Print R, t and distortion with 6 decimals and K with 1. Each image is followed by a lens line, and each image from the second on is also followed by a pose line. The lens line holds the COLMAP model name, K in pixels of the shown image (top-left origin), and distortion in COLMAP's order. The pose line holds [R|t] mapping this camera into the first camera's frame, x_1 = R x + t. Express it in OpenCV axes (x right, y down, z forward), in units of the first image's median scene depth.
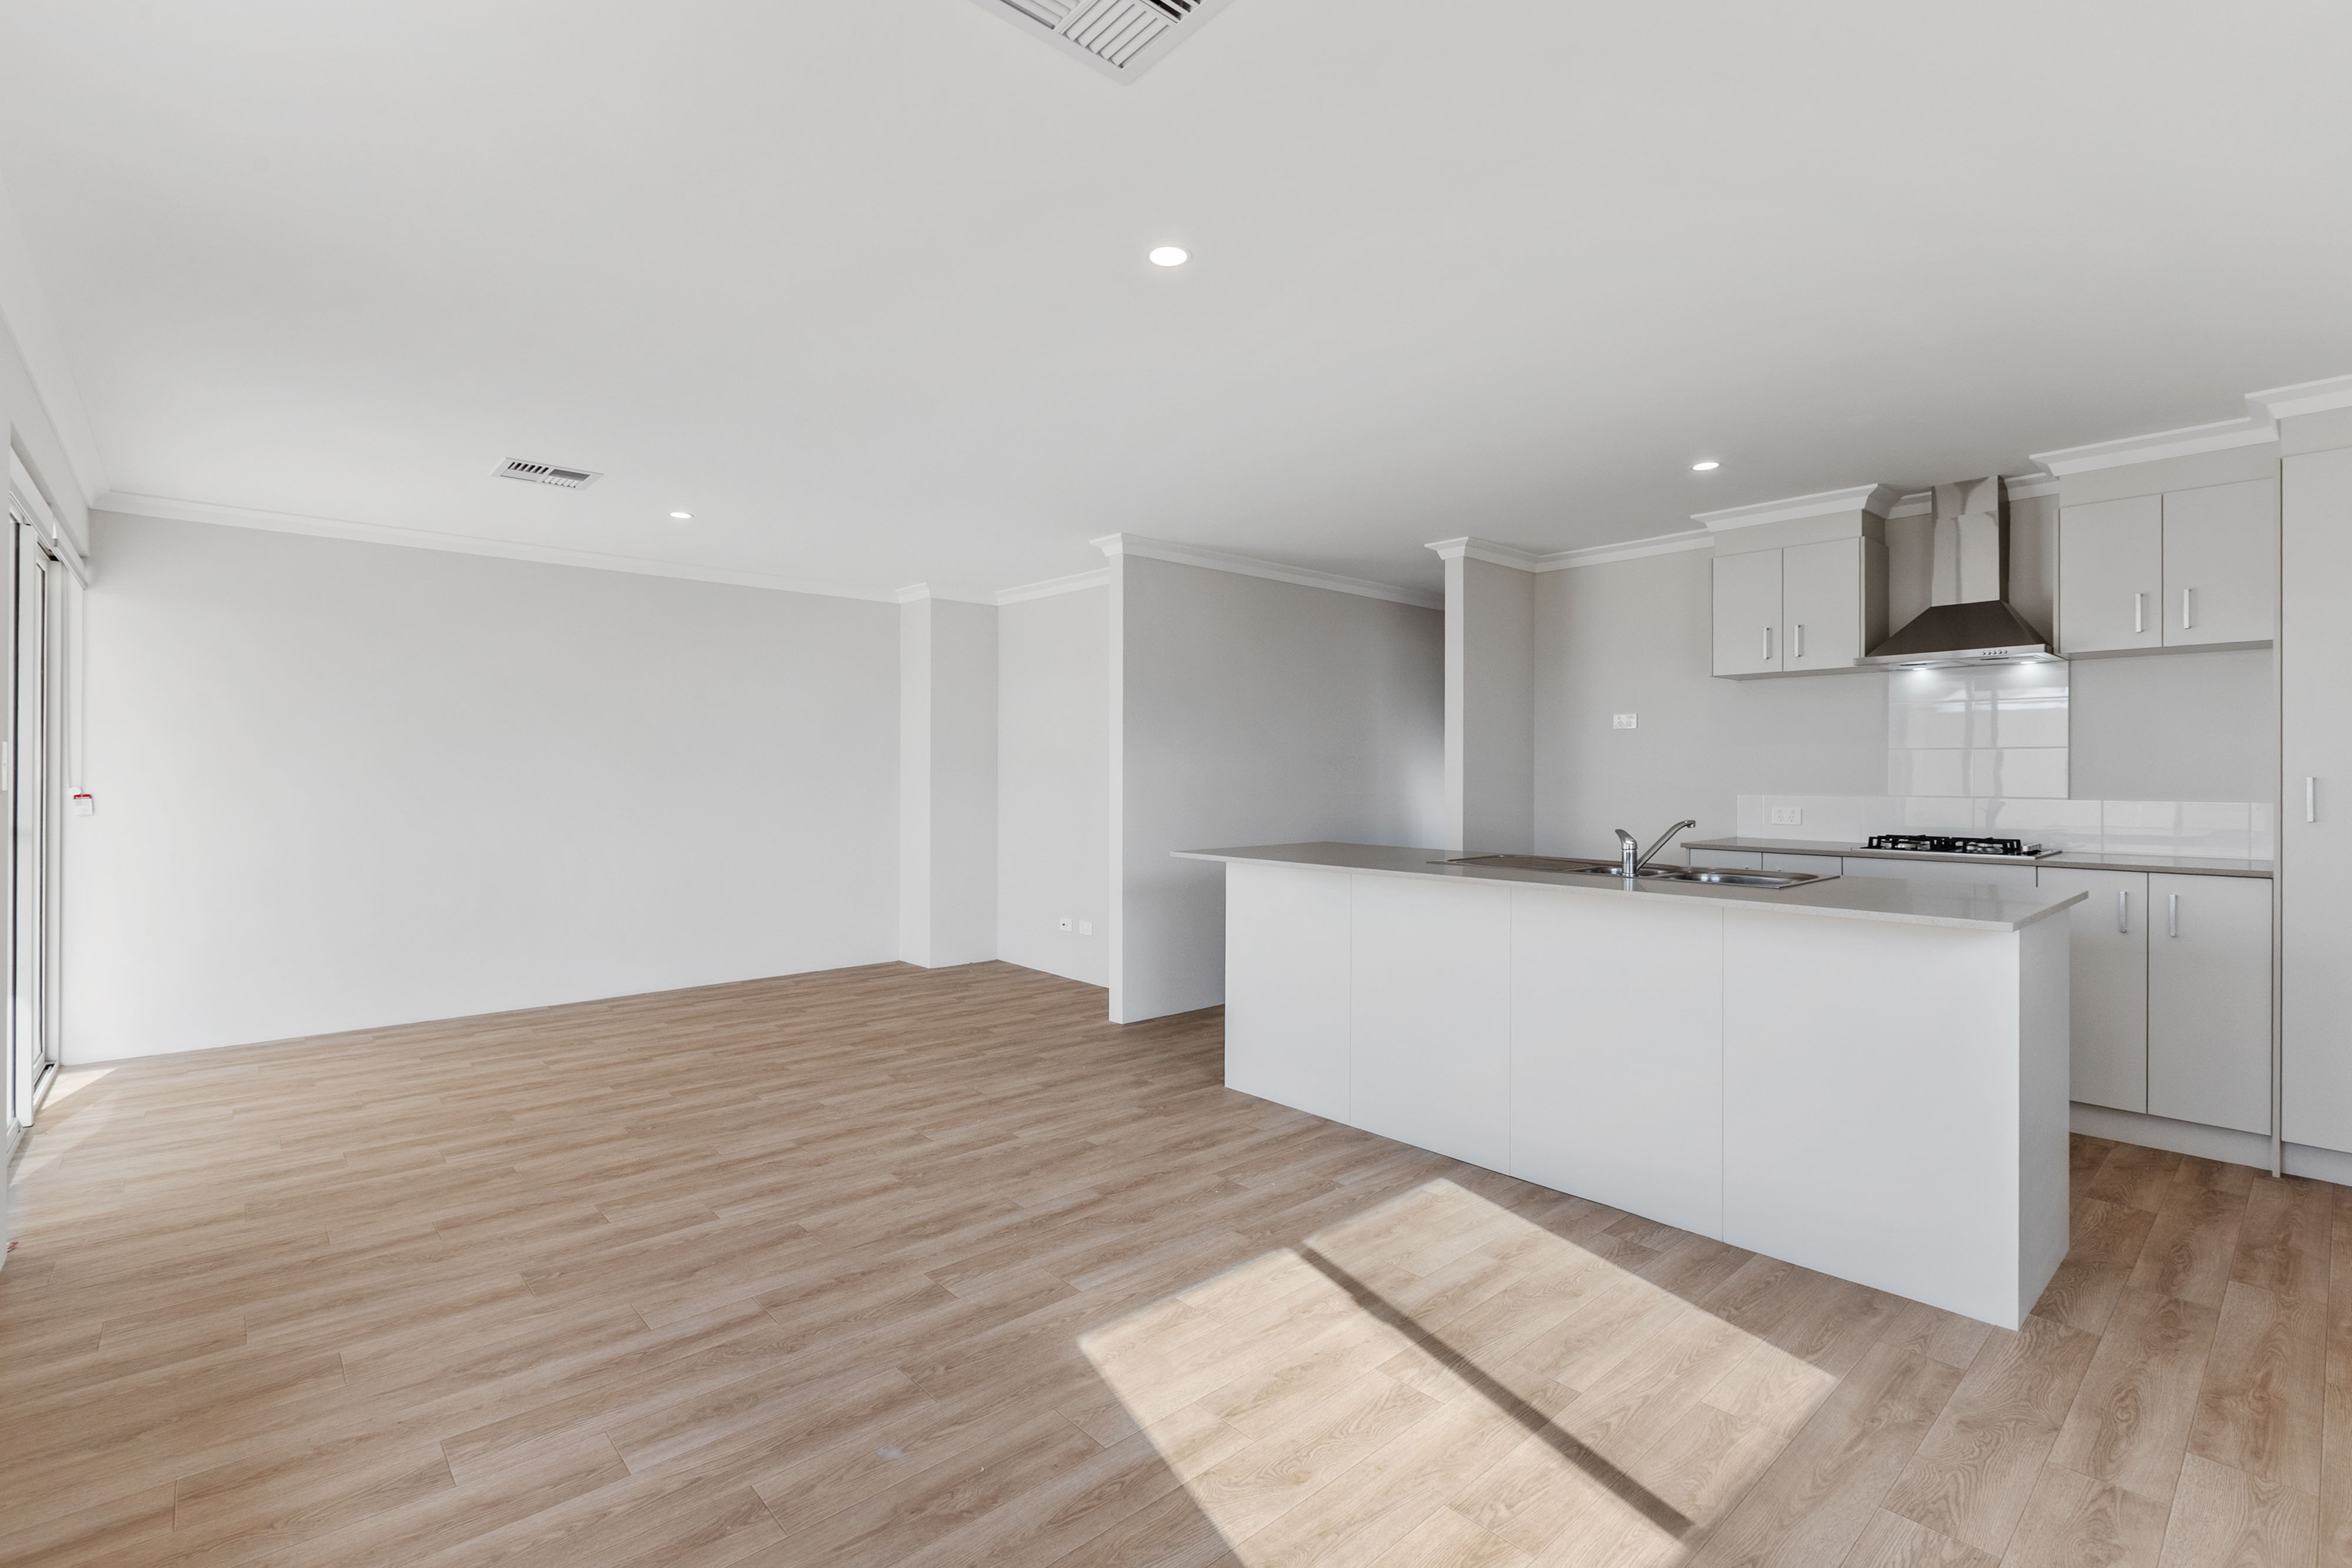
lens RADIAL K [[1065.2, 0, 1167.3], [0, 1065.2, 775.2], [0, 0, 1]] dist [-0.000813, 0.000846]
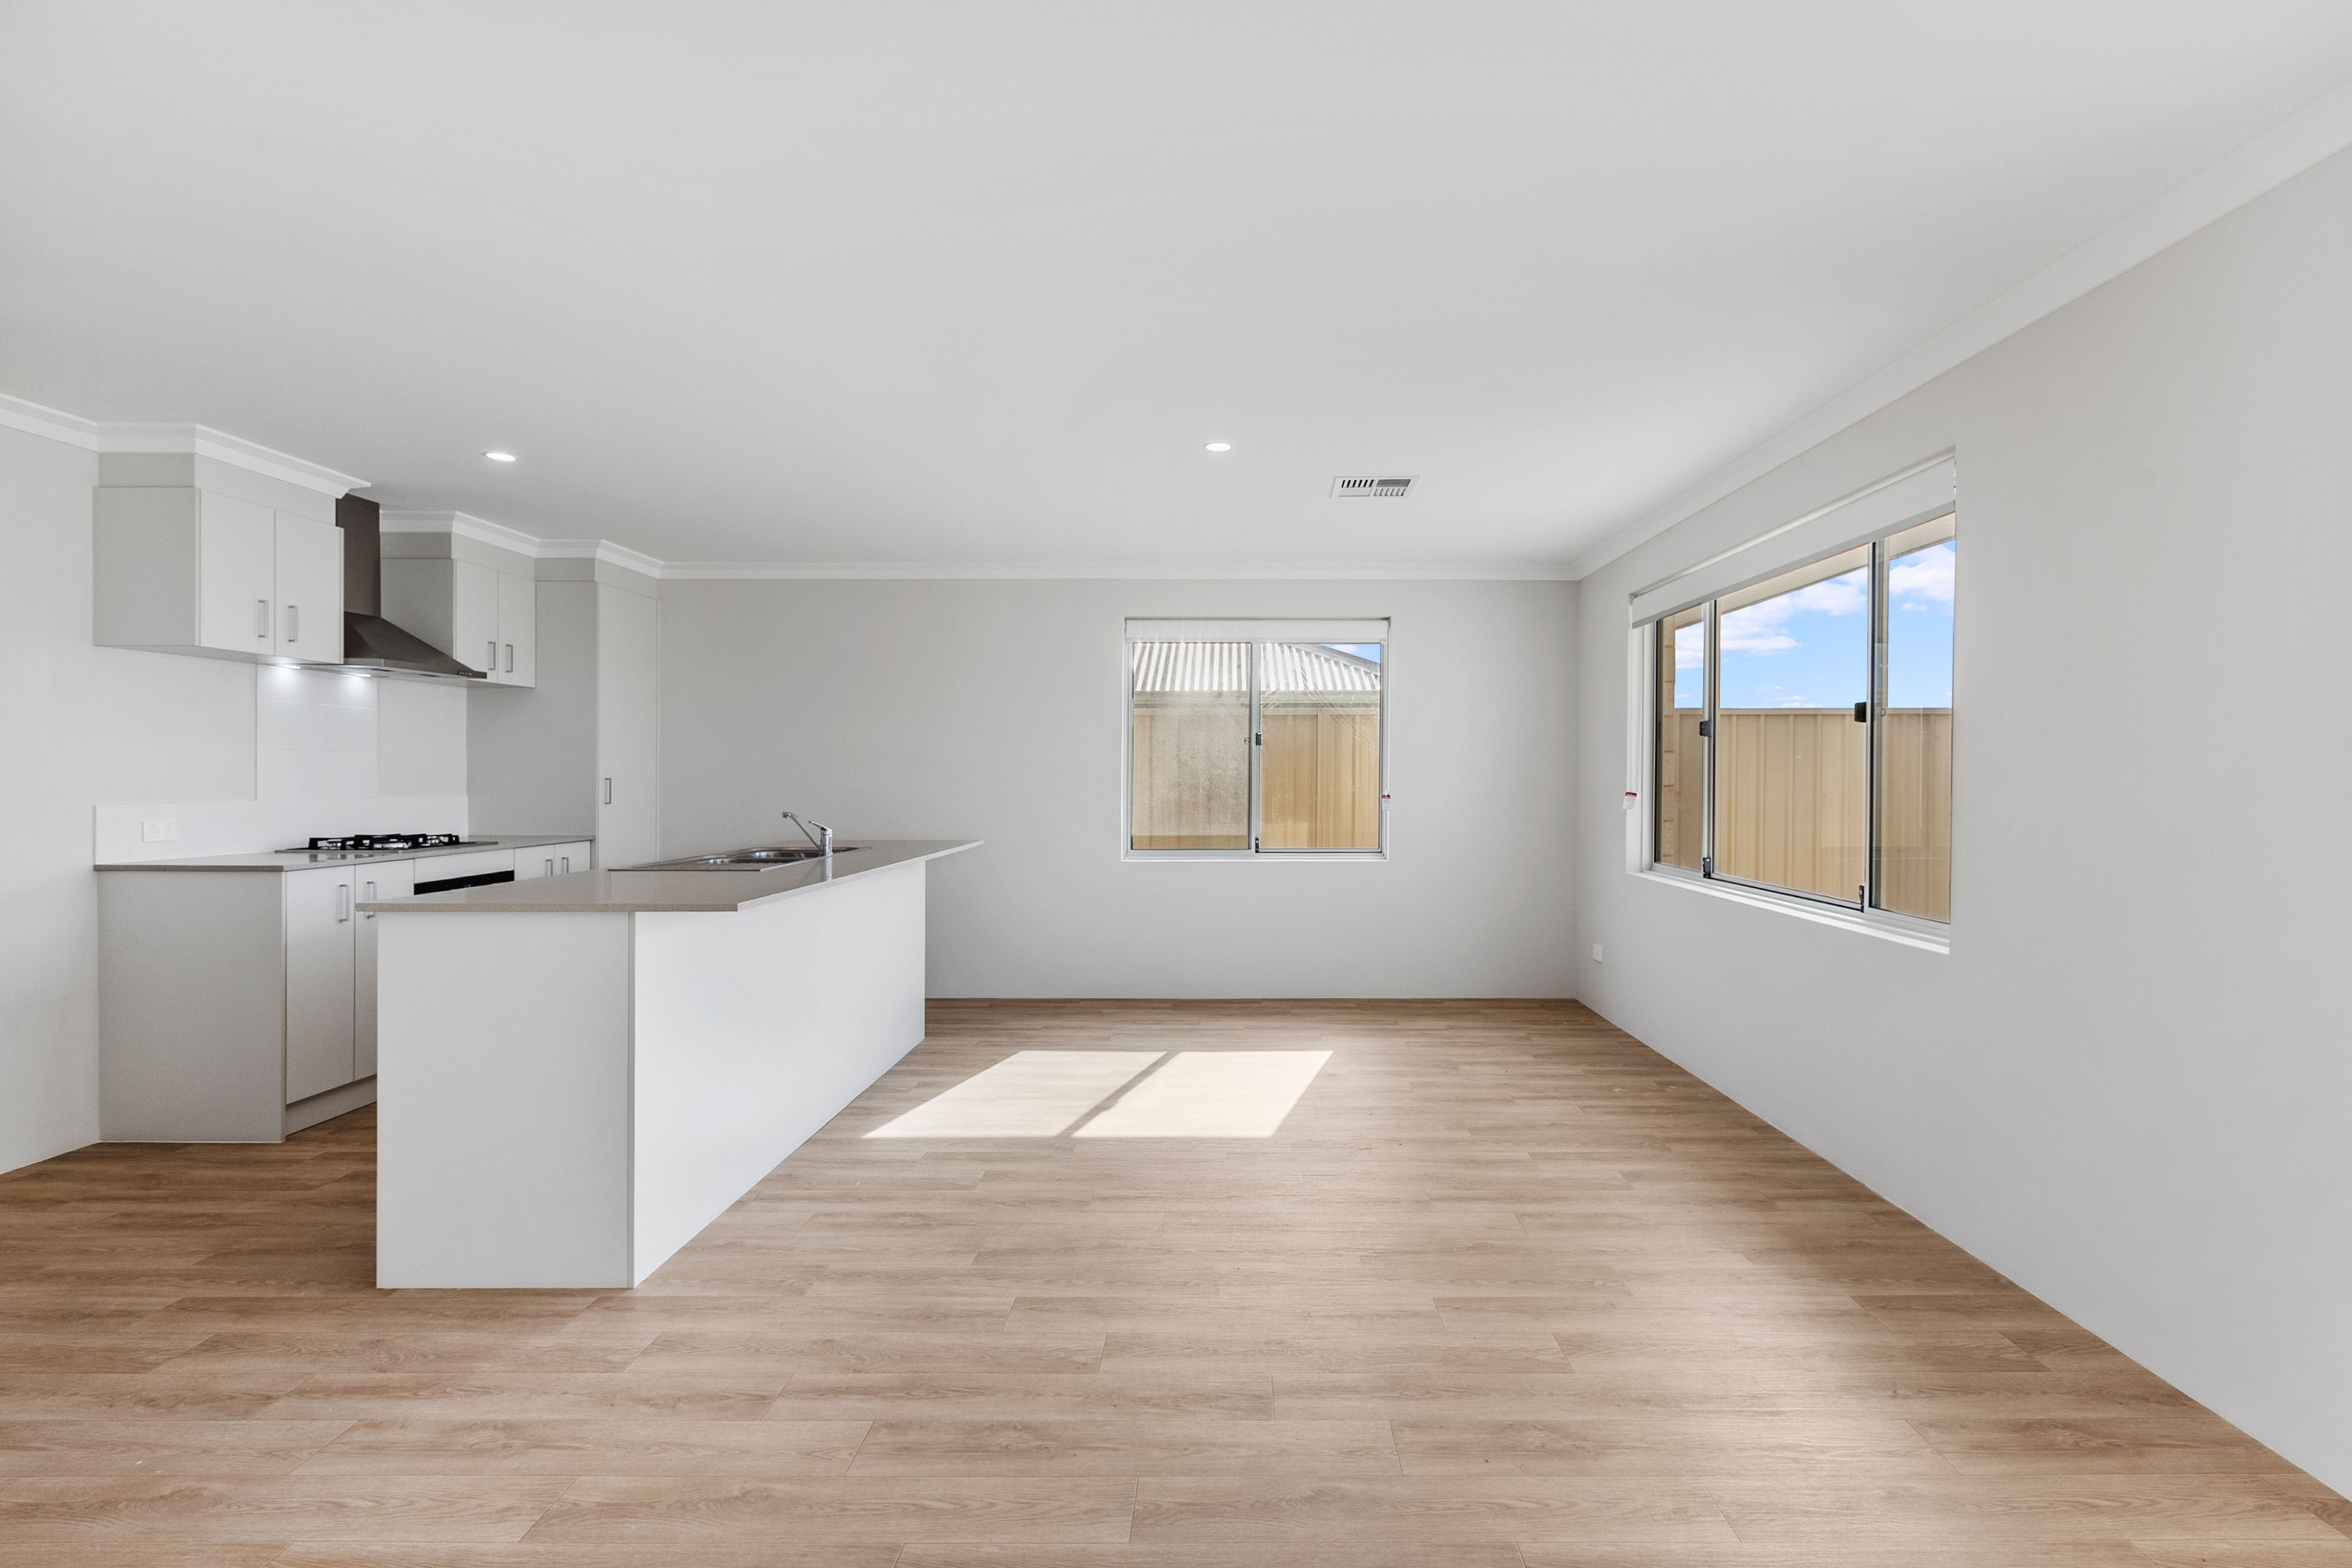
lens RADIAL K [[1089.8, 0, 1245.7], [0, 1089.8, 774.9], [0, 0, 1]] dist [-0.003047, -0.000249]
pose [[-0.753997, -0.002536, 0.656873, -0.629427], [-0.000700, 0.999995, 0.003057, -0.005480], [-0.656878, 0.001845, -0.753995, 1.255926]]
